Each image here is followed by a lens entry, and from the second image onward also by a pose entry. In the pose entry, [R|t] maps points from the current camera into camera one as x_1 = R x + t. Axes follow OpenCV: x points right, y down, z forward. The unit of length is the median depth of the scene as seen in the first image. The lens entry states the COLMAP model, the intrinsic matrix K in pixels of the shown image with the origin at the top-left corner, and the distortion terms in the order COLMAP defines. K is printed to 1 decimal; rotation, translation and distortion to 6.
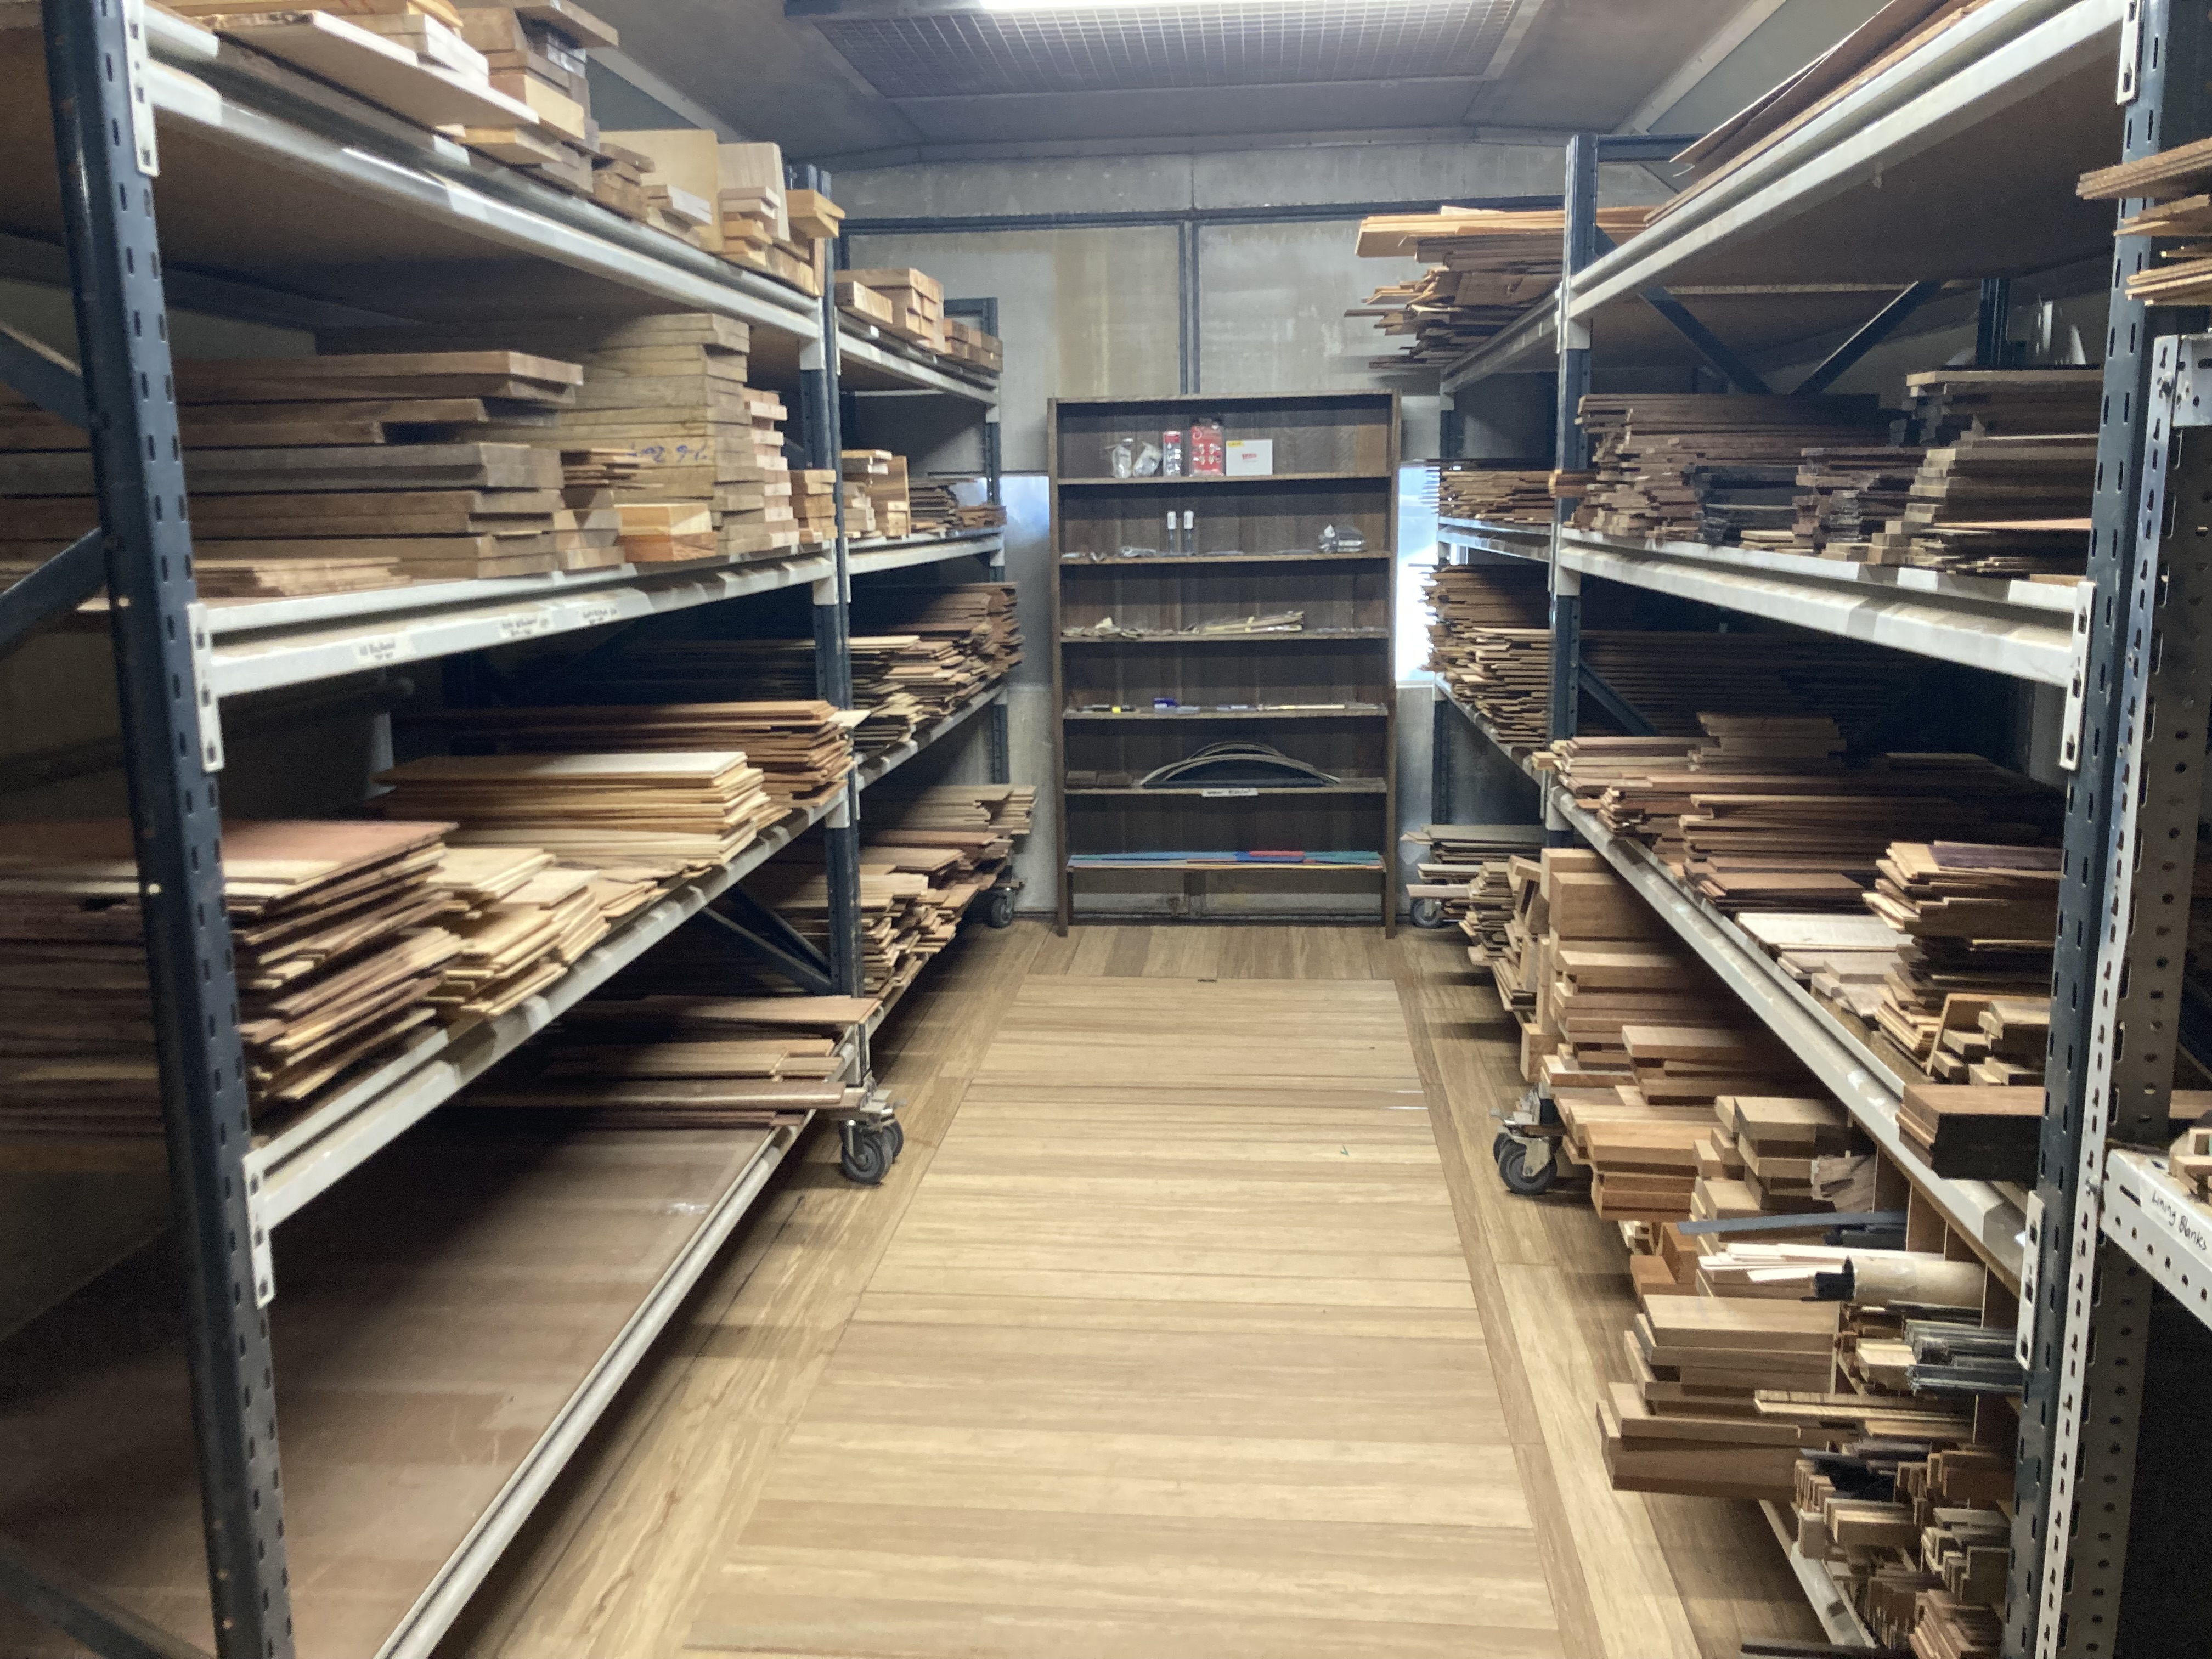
lens RADIAL K [[1820.4, 0, 1118.1], [0, 1820.4, 823.3], [0, 0, 1]] dist [0.017580, 0.005643]
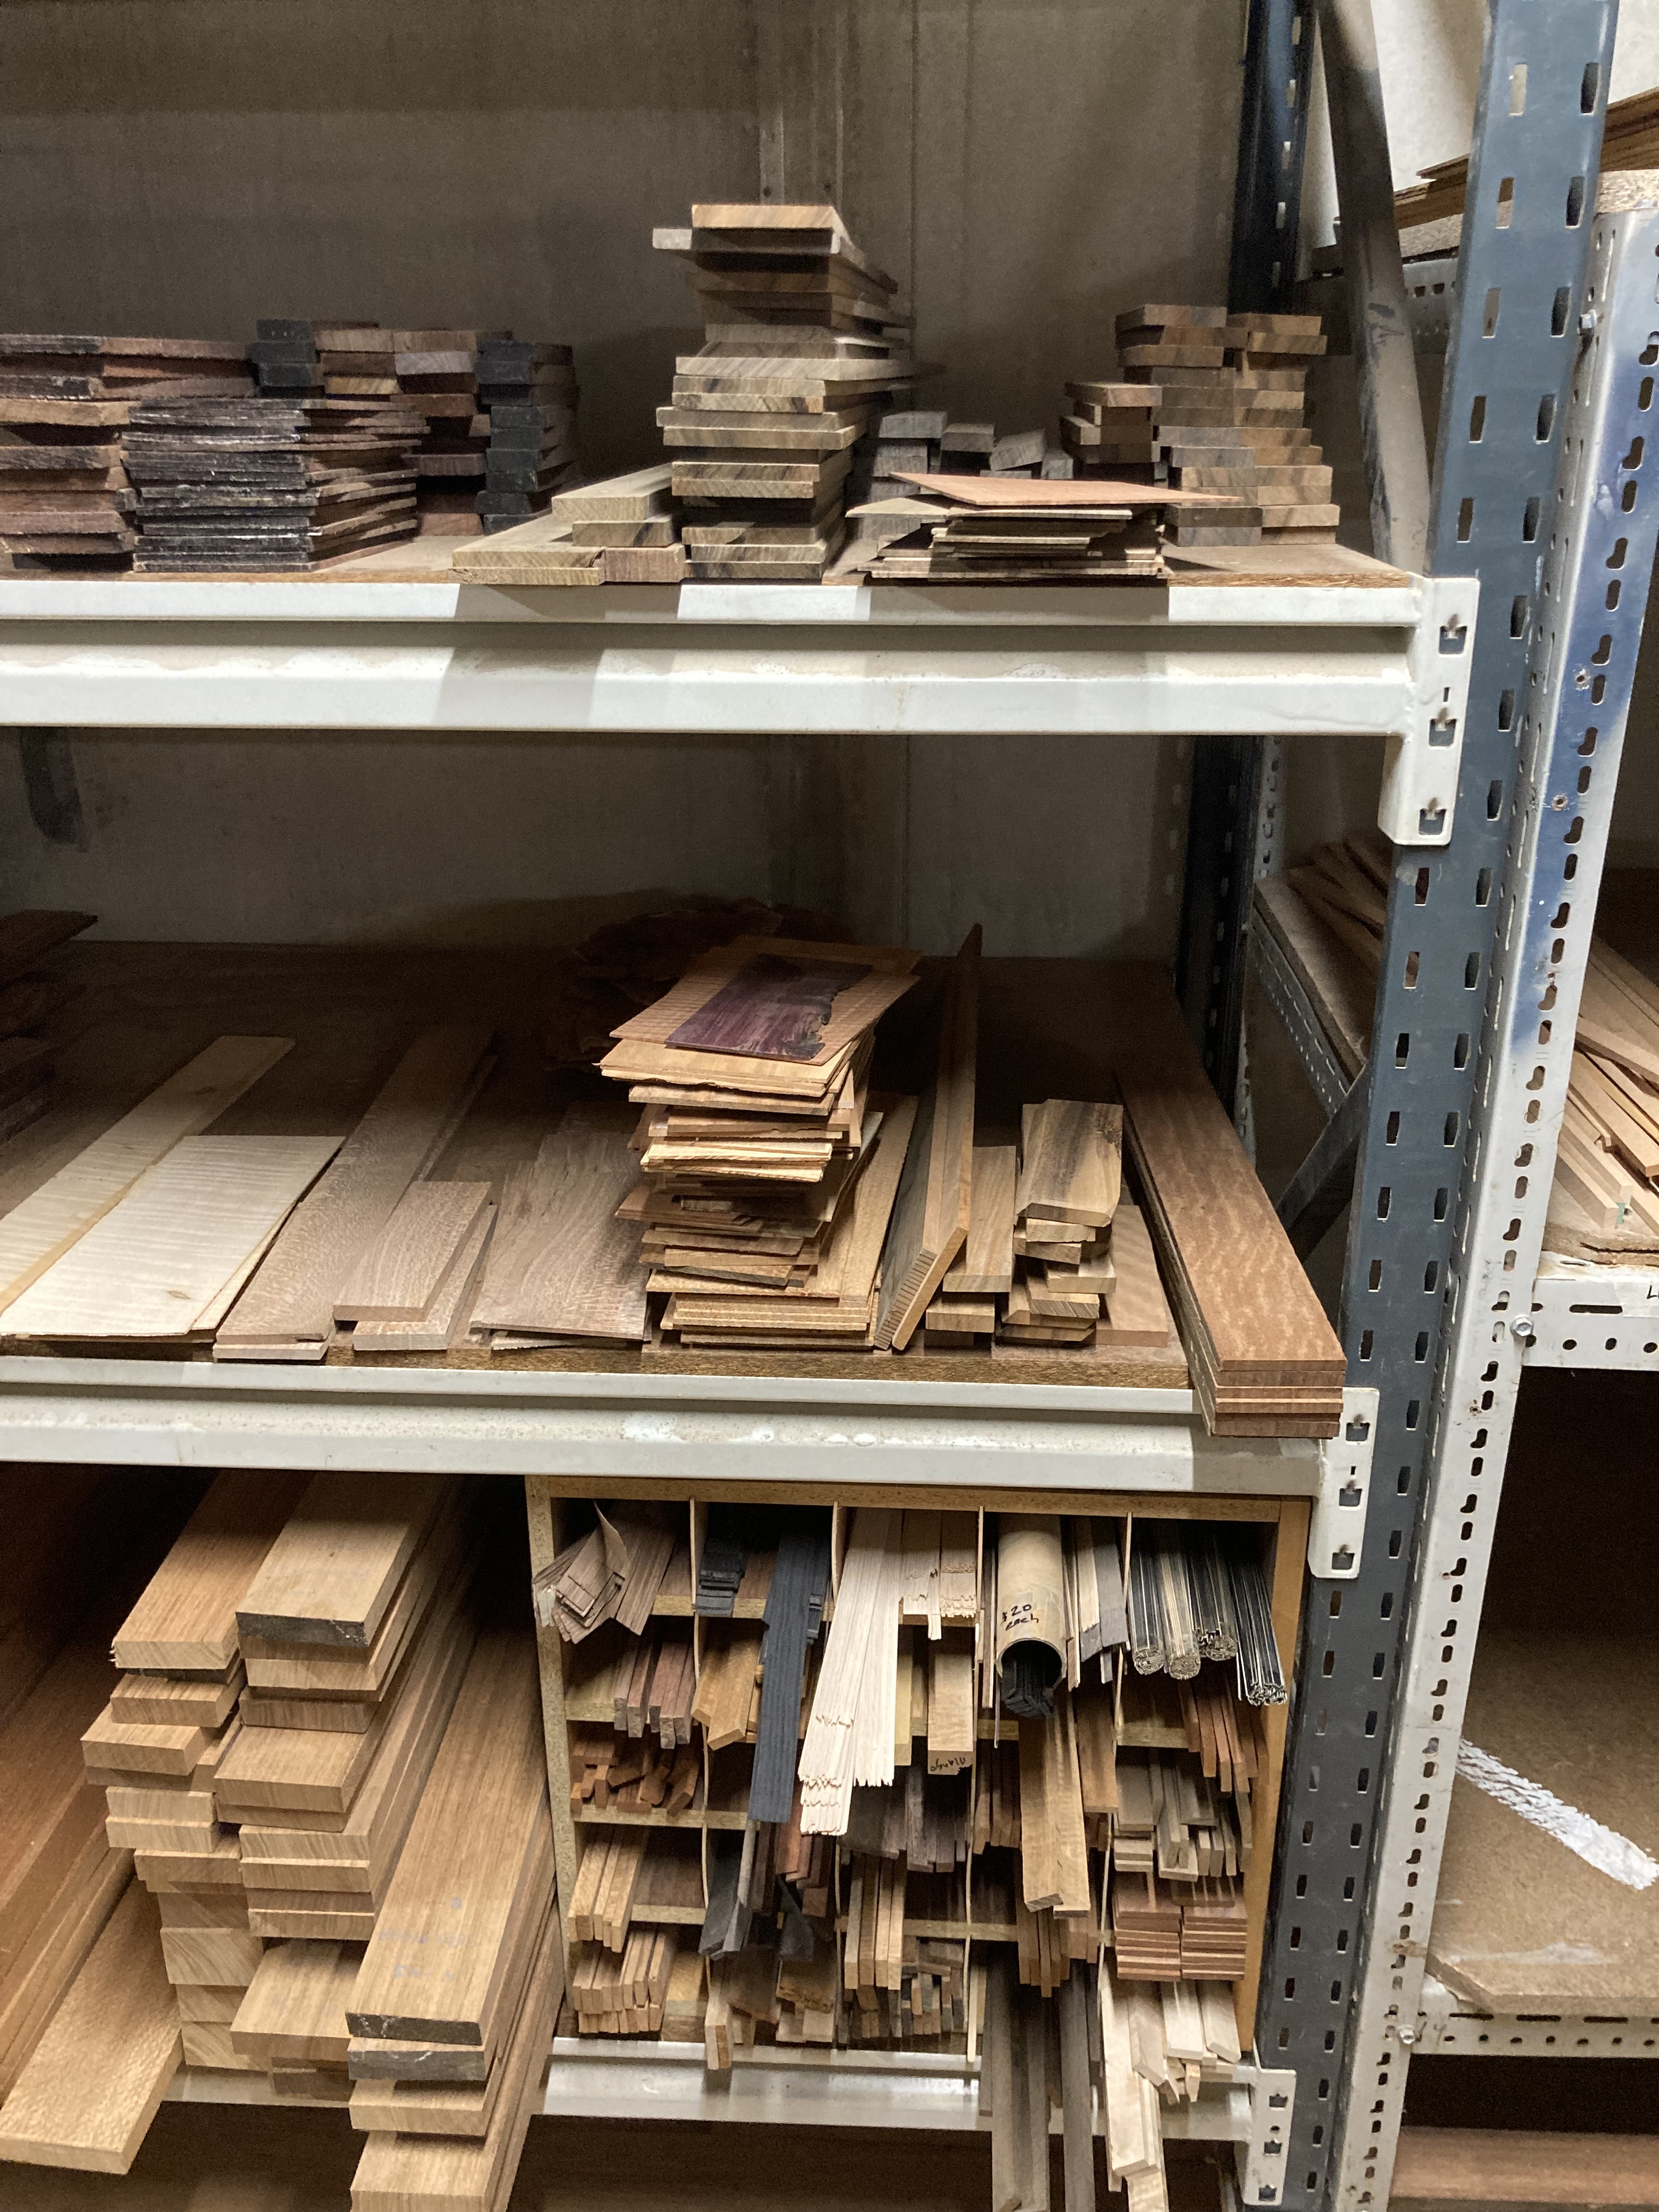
lens RADIAL K [[1820.4, 0, 820.0], [0, 1820.4, 1100.3], [0, 0, 1]] dist [0.017580, 0.005643]
pose [[-0.010051, -0.373202, 0.927696, -0.075170], [0.182940, 0.911398, 0.368628, -0.102724], [-0.983073, 0.173418, 0.059113, 0.505082]]
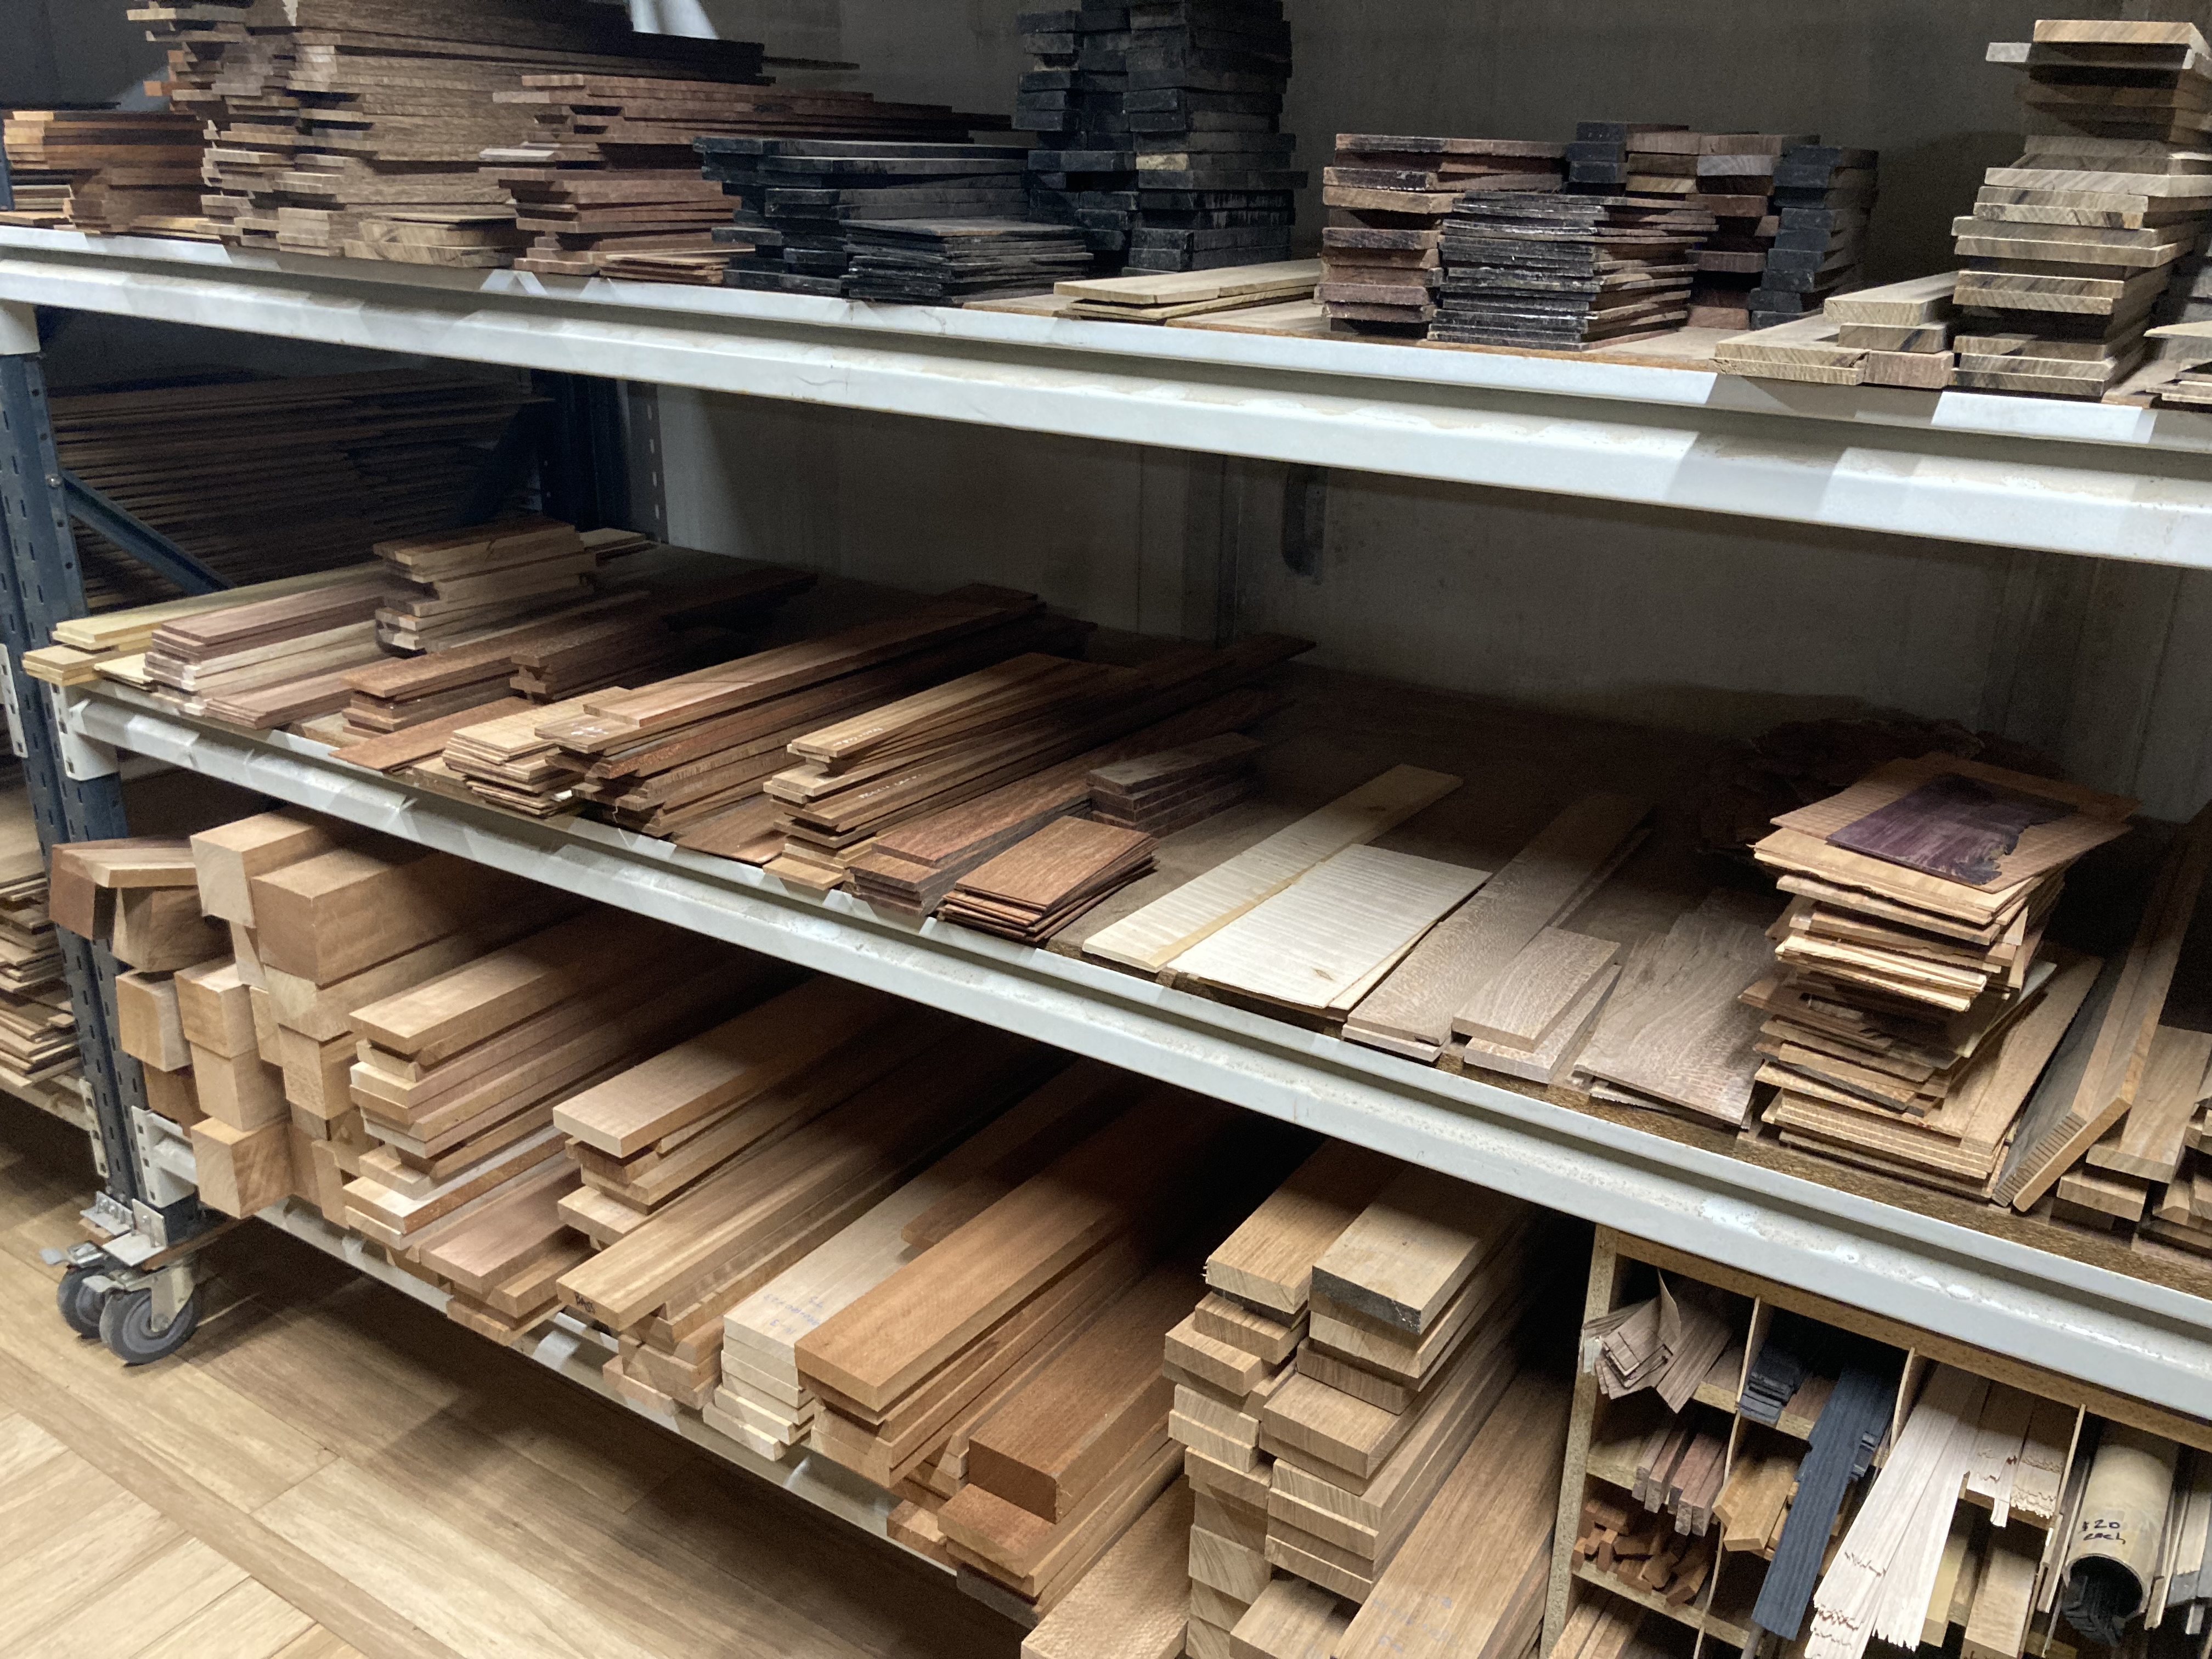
lens RADIAL K [[1820.4, 0, 1118.1], [0, 1820.4, 823.3], [0, 0, 1]] dist [0.017580, 0.005643]
pose [[0.468176, -0.296166, 0.832524, -0.099091], [0.131455, 0.955019, 0.265818, -0.103631], [-0.873802, -0.015011, 0.486049, 0.501866]]
